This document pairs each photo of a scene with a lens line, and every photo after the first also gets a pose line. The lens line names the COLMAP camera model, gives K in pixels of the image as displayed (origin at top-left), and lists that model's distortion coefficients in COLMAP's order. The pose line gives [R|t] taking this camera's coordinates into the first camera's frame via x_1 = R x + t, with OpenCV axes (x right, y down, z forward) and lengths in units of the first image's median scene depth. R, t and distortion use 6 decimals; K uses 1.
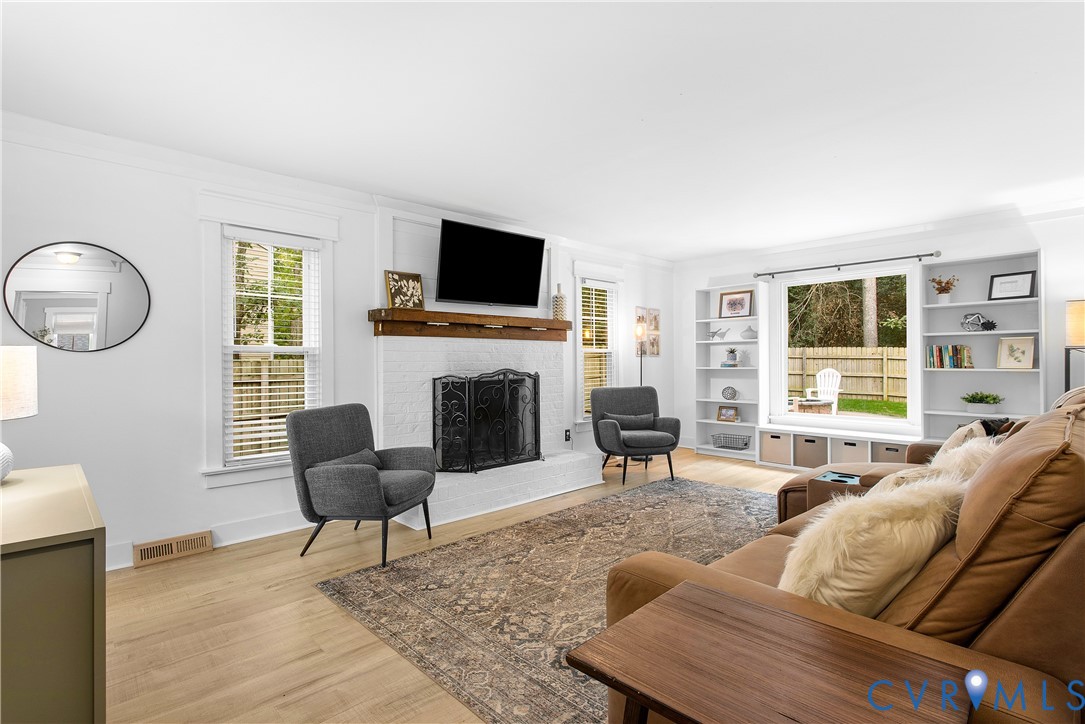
lens RADIAL K [[515.4, 0, 542.5], [0, 515.4, 362.0], [0, 0, 1]] dist [-0.002388, -0.000204]
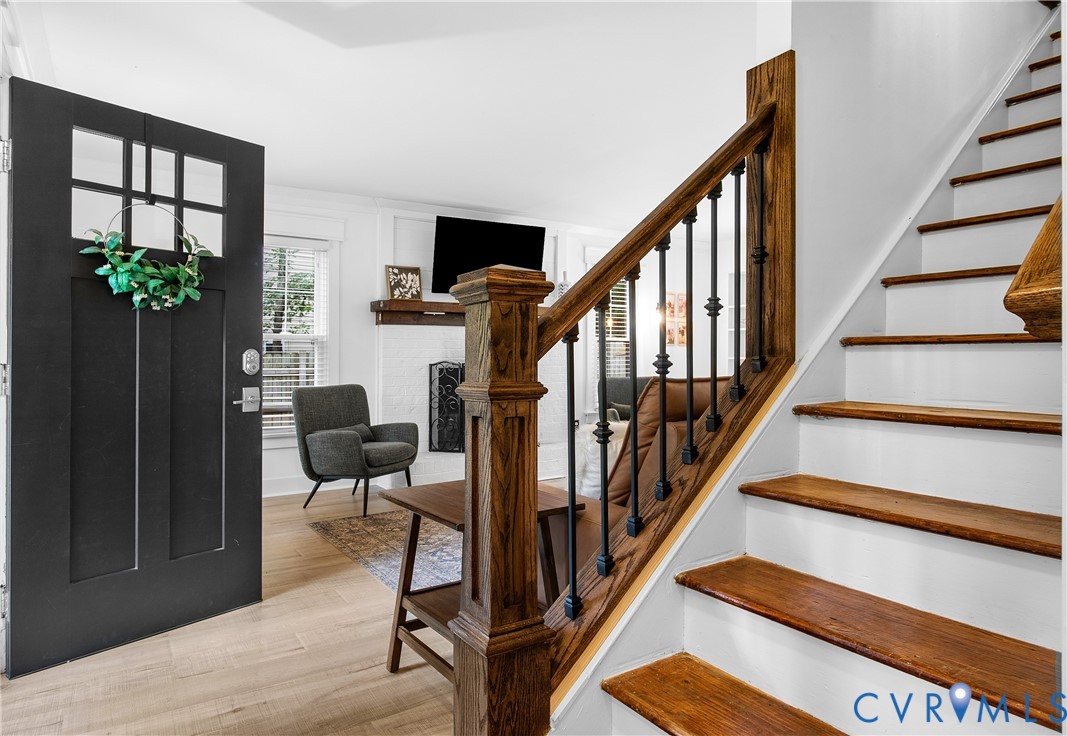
lens RADIAL K [[667.9, 0, 531.9], [0, 667.9, 351.8], [0, 0, 1]] dist [0.003863, 0.000248]
pose [[0.980017, -0.002672, -0.198895, 0.280320], [-0.000551, 0.999869, -0.016150, 0.029172], [0.198912, 0.015937, 0.979888, -0.328315]]
